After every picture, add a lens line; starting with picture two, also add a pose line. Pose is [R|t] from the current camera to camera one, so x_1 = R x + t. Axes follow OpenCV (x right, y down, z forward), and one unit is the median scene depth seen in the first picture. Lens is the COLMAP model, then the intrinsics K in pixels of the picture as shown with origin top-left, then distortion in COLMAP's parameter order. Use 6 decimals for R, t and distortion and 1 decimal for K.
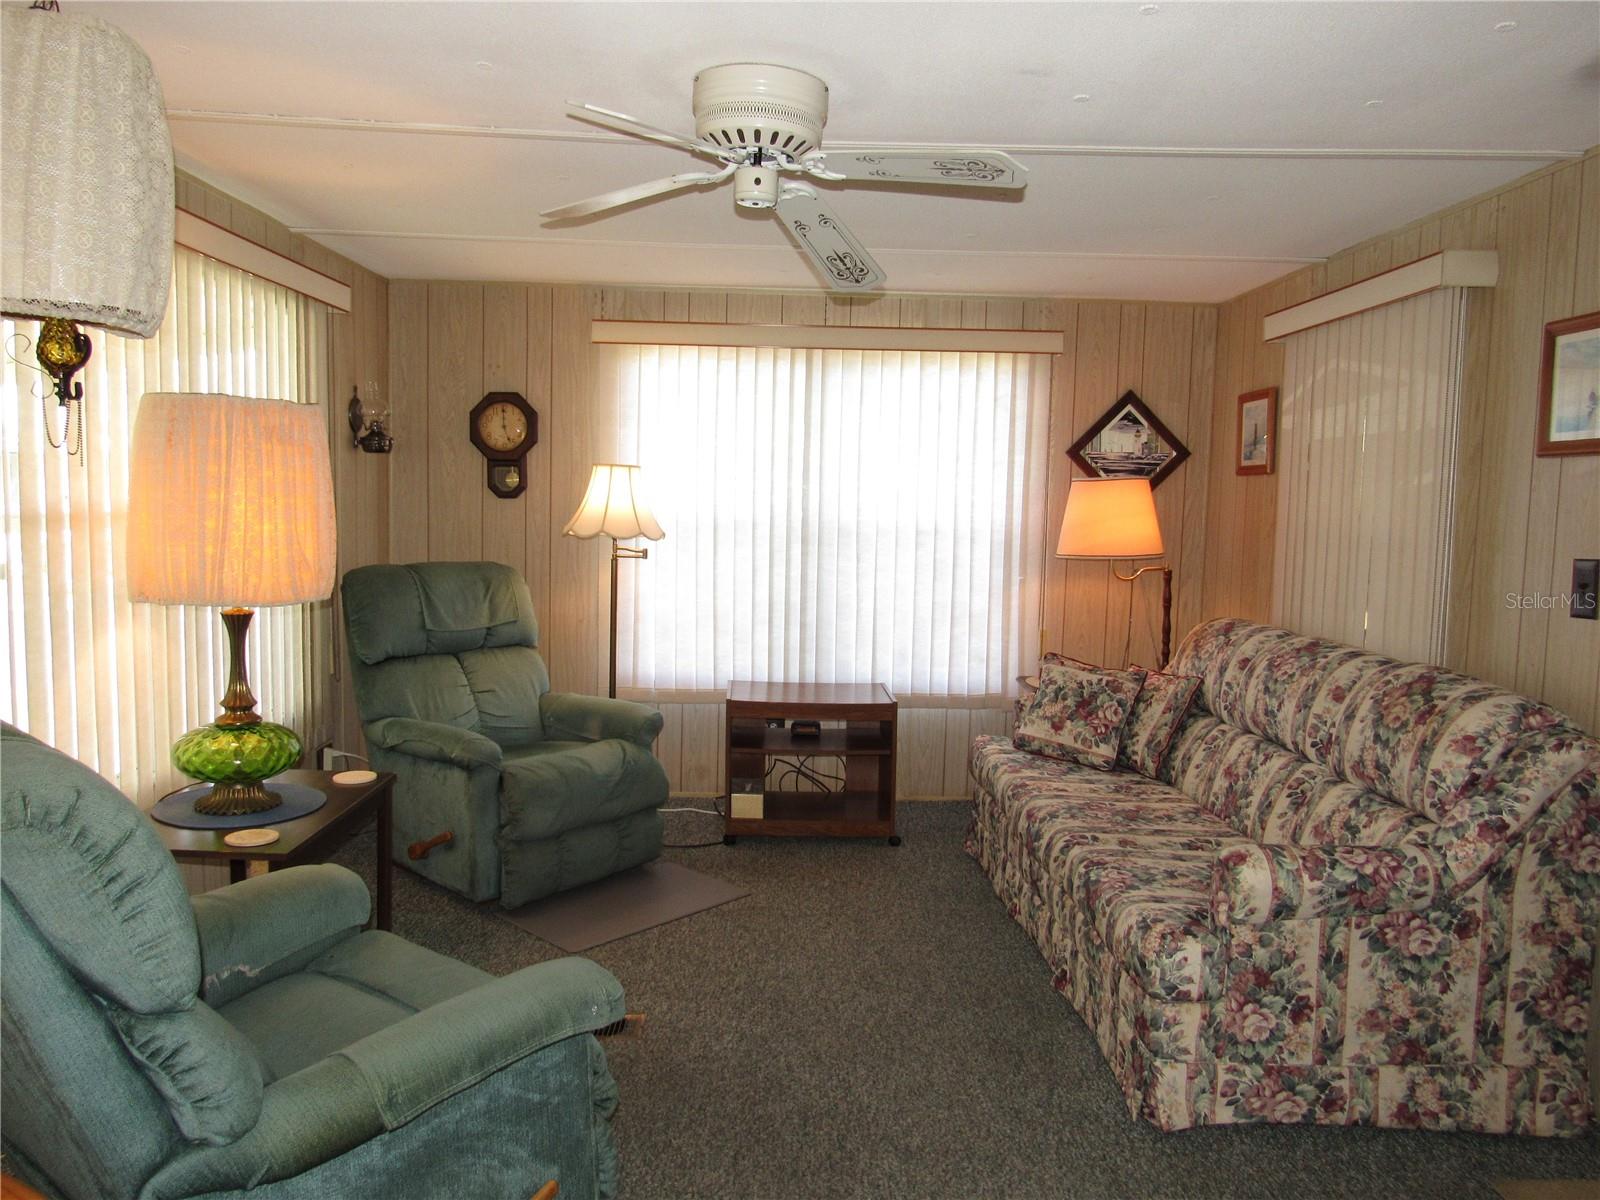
lens RADIAL K [[1148.8, 0, 790.6], [0, 1148.8, 596.1], [0, 0, 1]] dist [-0.028016, 0.010938]
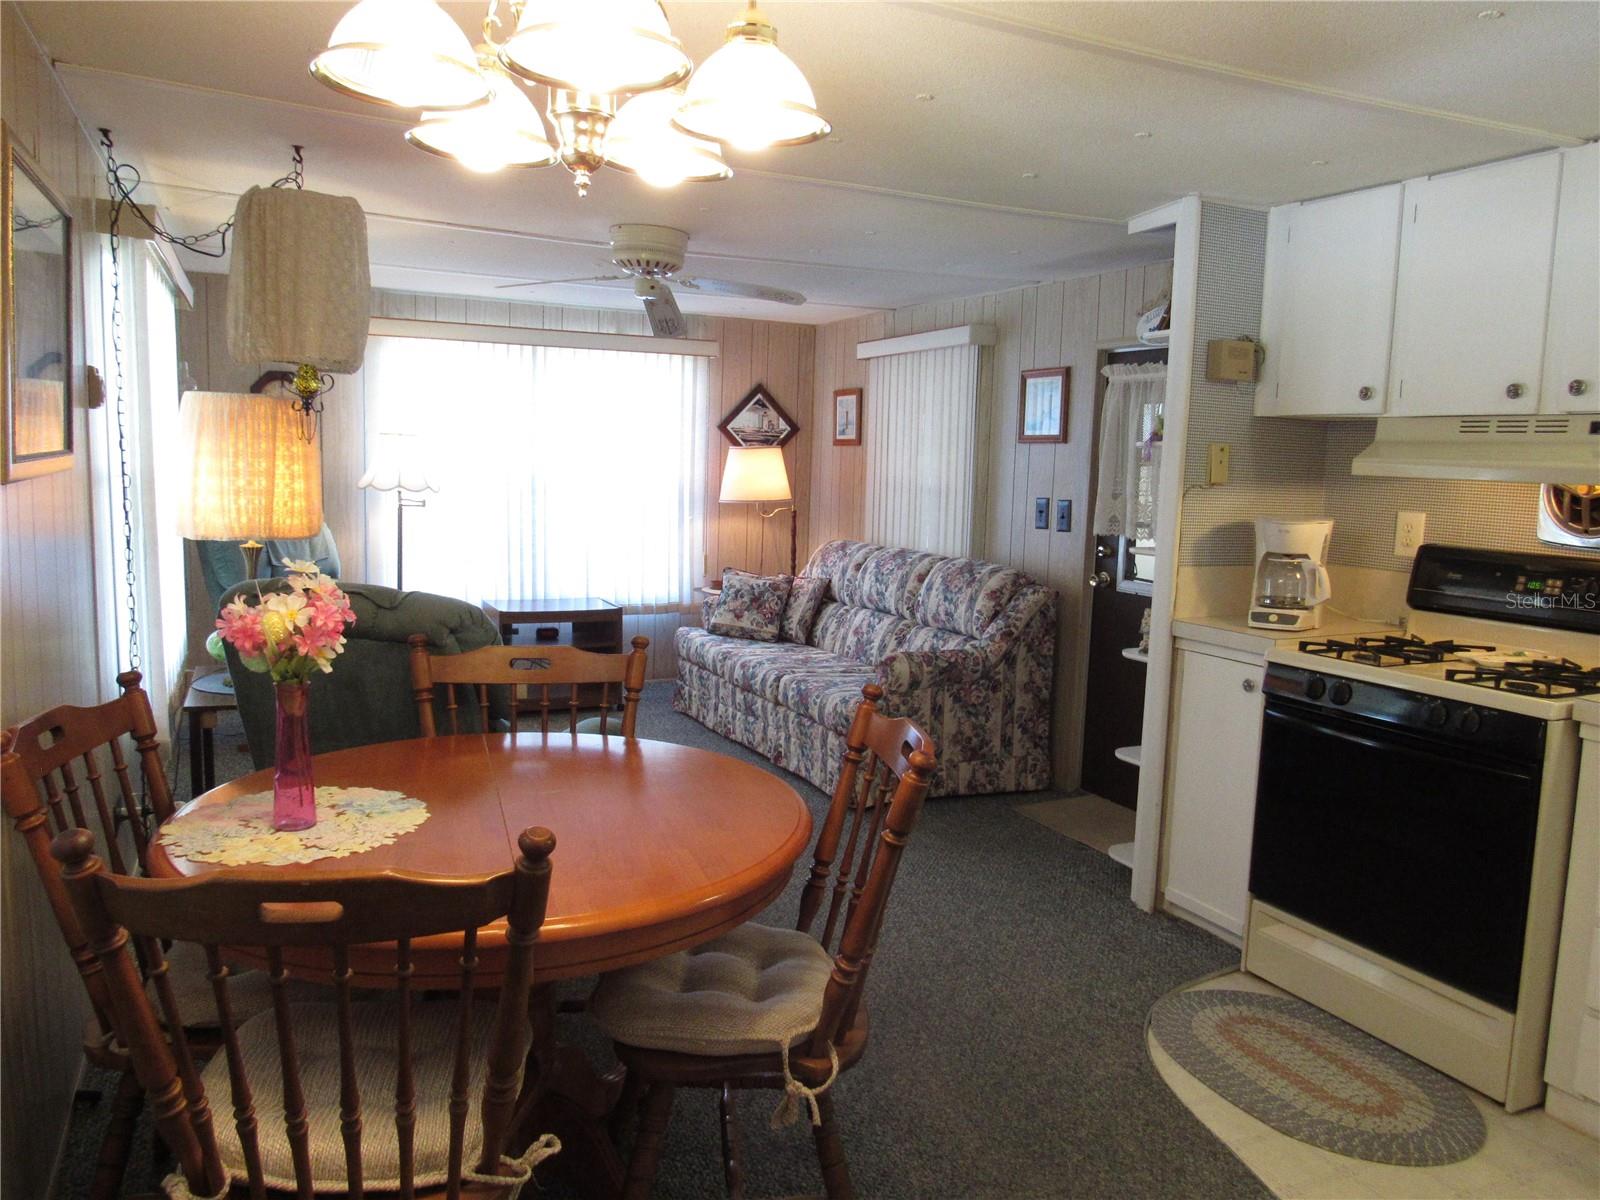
lens RADIAL K [[1148.8, 0, 793.8], [0, 1148.8, 603.3], [0, 0, 1]] dist [-0.028016, 0.010938]
pose [[0.911478, -0.046837, 0.408673, -0.437016], [0.026937, 0.998160, 0.054317, 0.026123], [-0.410465, -0.038500, 0.911063, -0.543514]]
